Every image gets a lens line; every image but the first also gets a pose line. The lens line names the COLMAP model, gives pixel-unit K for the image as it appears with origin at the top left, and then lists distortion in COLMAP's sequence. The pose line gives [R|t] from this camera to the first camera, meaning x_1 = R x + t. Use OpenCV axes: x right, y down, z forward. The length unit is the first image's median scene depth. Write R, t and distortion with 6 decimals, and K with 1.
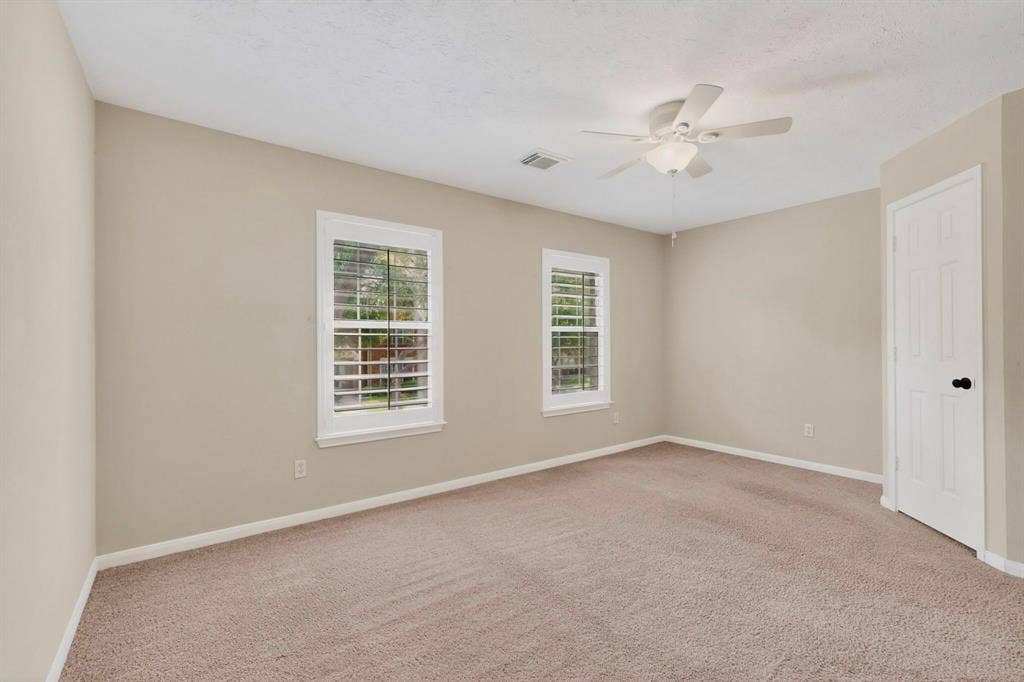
lens RADIAL K [[445.5, 0, 511.1], [0, 445.5, 340.1], [0, 0, 1]] dist [-0.000111, -0.000425]
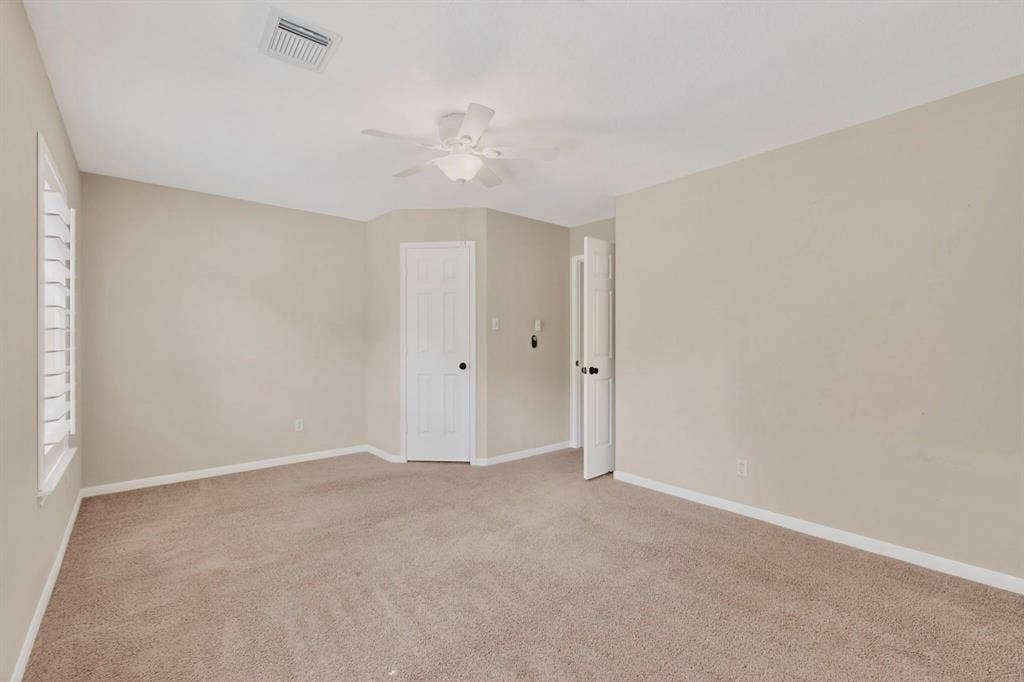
lens RADIAL K [[445.5, 0, 511.0], [0, 445.5, 341.2], [0, 0, 1]] dist [-0.000111, -0.000425]
pose [[-0.058495, -0.000196, 0.998288, -0.691194], [-0.003208, 0.999995, 0.000008, 0.002042], [-0.998283, -0.003202, -0.058495, 0.928740]]
